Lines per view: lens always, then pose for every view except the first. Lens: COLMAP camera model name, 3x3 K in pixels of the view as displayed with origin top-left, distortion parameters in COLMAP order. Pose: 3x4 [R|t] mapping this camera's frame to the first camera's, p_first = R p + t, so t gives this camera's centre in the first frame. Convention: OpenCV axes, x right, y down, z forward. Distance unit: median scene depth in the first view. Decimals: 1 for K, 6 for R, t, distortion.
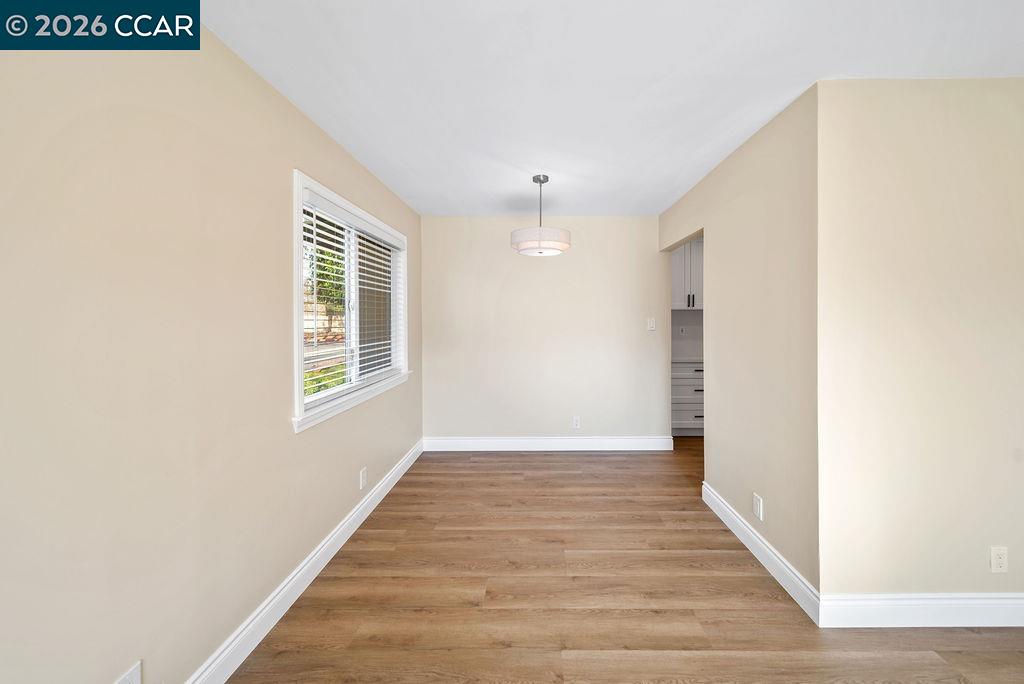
lens RADIAL K [[378.6, 0, 526.7], [0, 378.6, 325.5], [0, 0, 1]] dist [-0.000498, -0.000927]
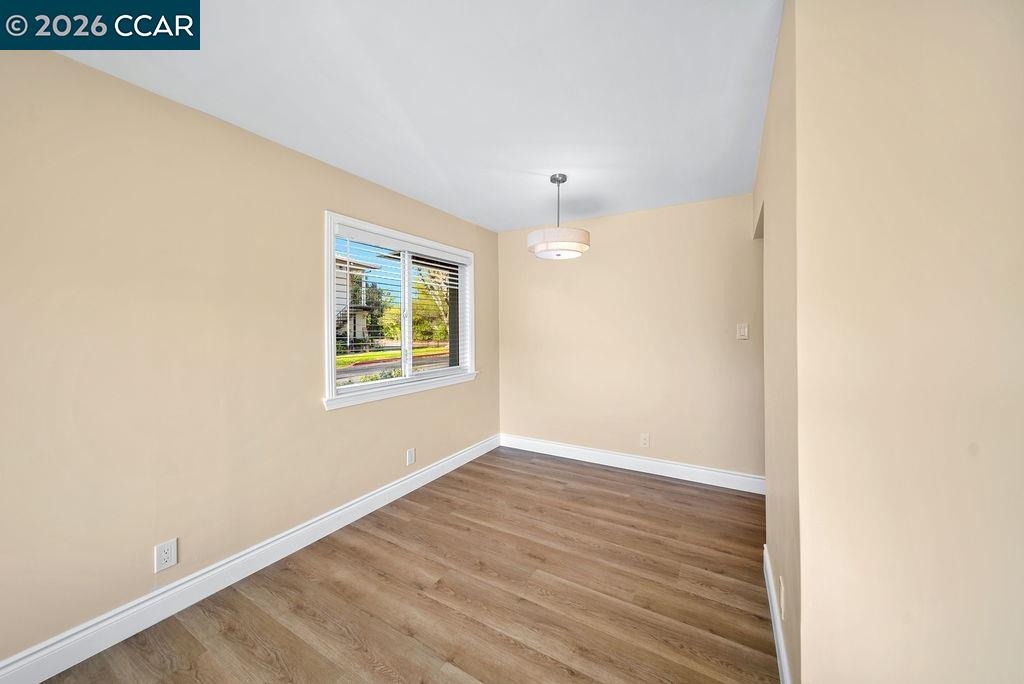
lens RADIAL K [[356.2, 0, 512.7], [0, 356.2, 332.6], [0, 0, 1]] dist [0.000937, -0.000210]
pose [[0.871940, 0.005521, -0.489582, 0.429670], [-0.008917, 0.999950, -0.004605, 0.010486], [0.489532, 0.008381, 0.871945, 0.175009]]
